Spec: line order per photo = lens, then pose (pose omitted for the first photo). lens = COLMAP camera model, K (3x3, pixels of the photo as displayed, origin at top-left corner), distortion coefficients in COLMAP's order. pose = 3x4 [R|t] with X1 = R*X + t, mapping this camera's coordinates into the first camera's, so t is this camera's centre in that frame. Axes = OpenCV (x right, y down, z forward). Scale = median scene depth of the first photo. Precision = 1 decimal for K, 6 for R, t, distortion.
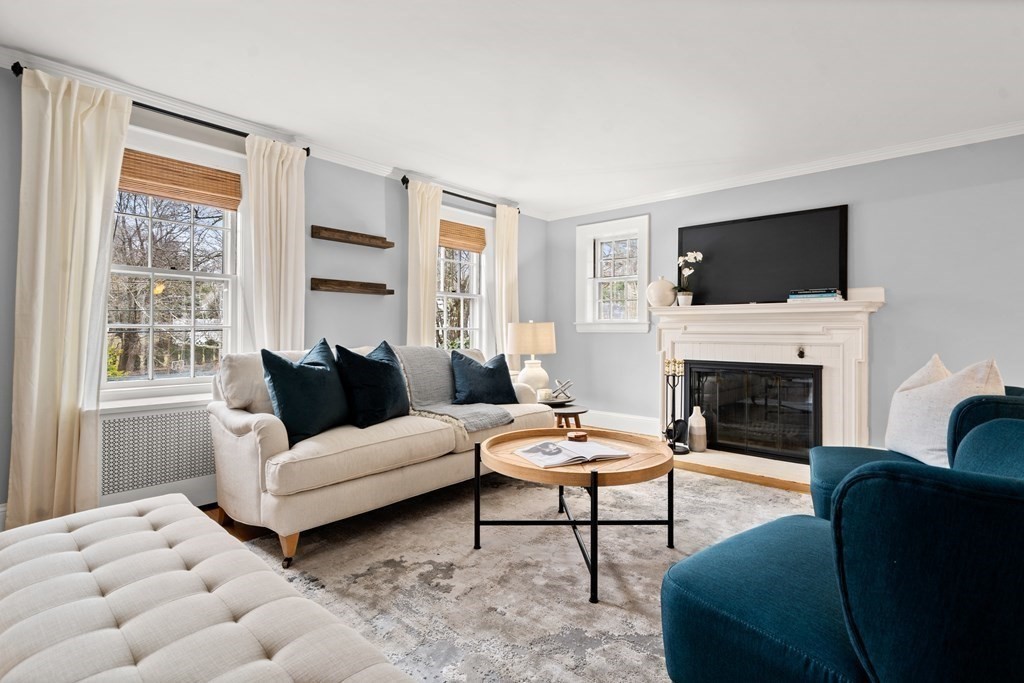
lens RADIAL K [[481.4, 0, 495.0], [0, 481.4, 322.9], [0, 0, 1]] dist [0.000863, 0.000770]
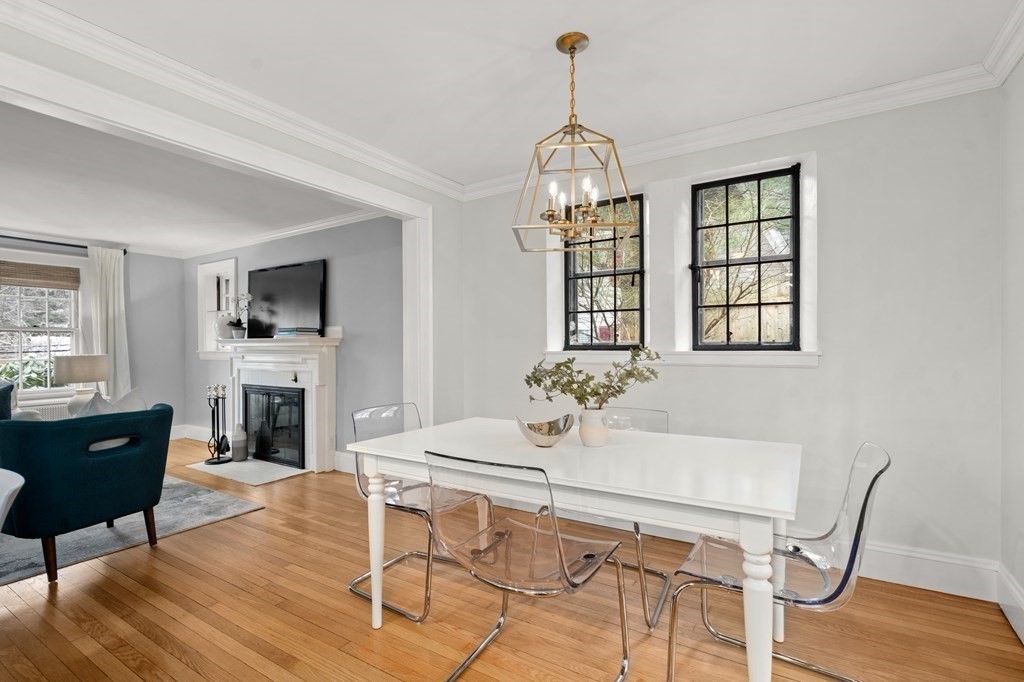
lens RADIAL K [[481.4, 0, 513.6], [0, 481.4, 341.7], [0, 0, 1]] dist [0.000863, 0.000770]
pose [[0.988182, -0.010748, 0.152911, 1.005660], [0.008392, 0.999836, 0.016048, -0.047238], [-0.153058, -0.014575, 0.988110, -0.307336]]
